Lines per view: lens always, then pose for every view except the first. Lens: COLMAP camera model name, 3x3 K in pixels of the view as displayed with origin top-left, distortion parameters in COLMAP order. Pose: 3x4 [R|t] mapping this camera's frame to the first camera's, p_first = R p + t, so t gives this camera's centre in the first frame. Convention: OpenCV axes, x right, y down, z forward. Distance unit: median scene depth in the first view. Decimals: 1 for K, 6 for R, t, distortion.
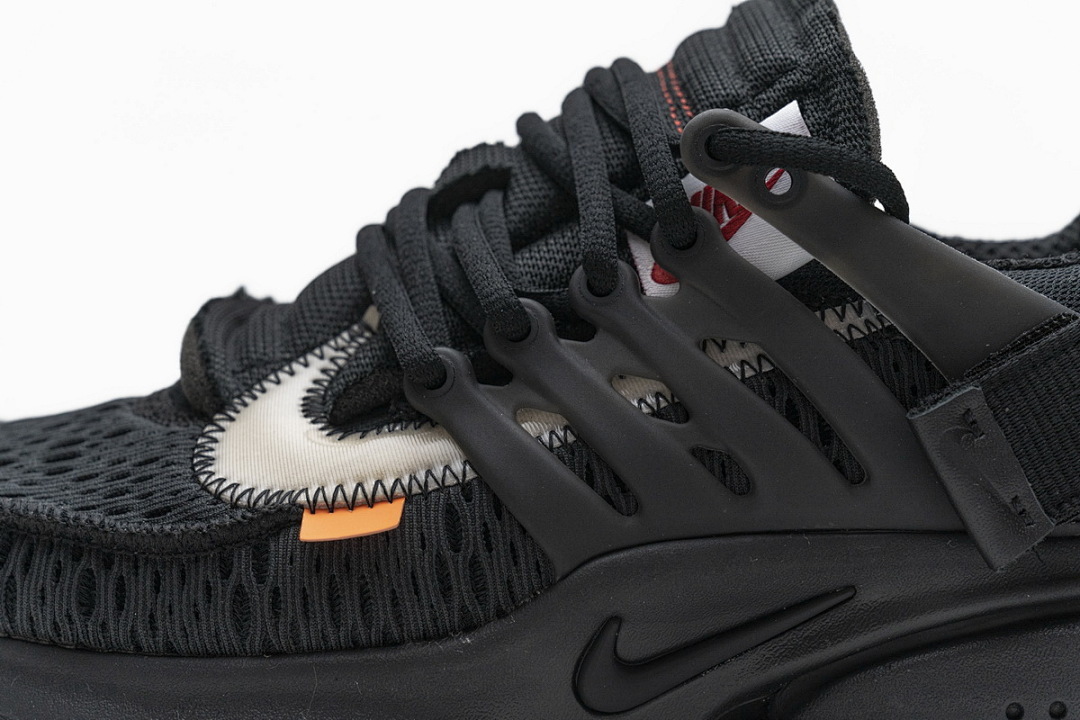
lens RADIAL K [[2073.5, 0, 540.0], [0, 2073.5, 360.0], [0, 0, 1]] dist [-0.013630, -0.098285]
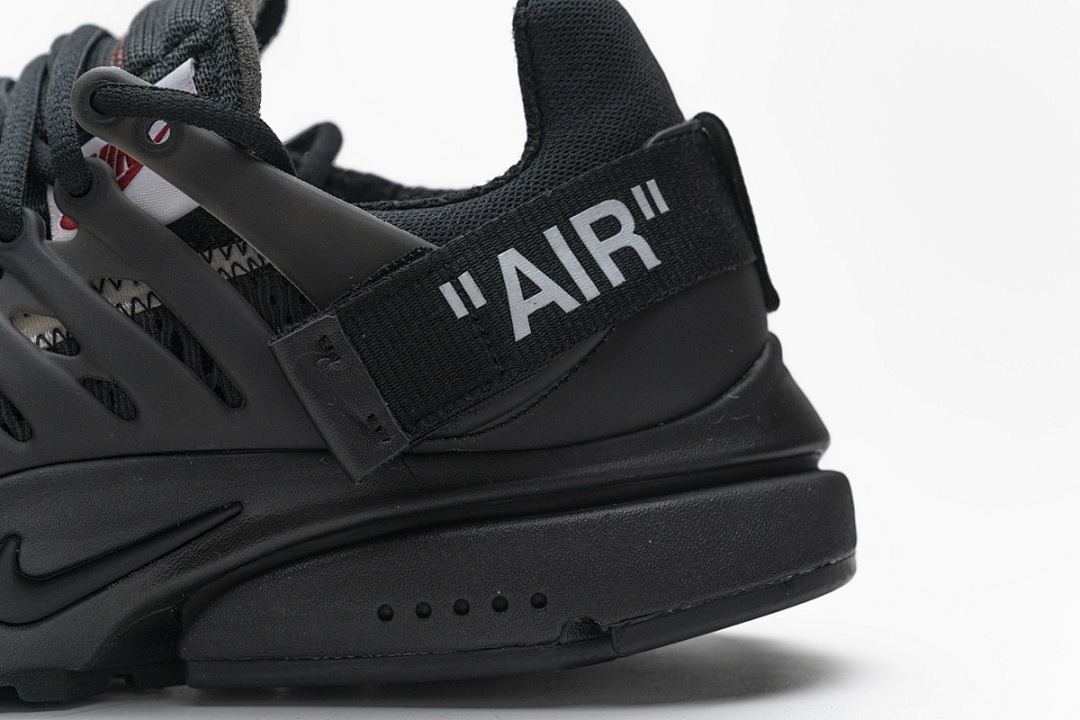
lens RADIAL K [[2073.5, 0, 540.0], [0, 2073.5, 360.0], [0, 0, 1]] dist [-0.013630, -0.098285]
pose [[0.998791, -0.023602, 0.043121, 0.264014], [0.023361, 0.999709, 0.006093, 0.031420], [-0.043252, -0.005078, 0.999051, -0.096266]]
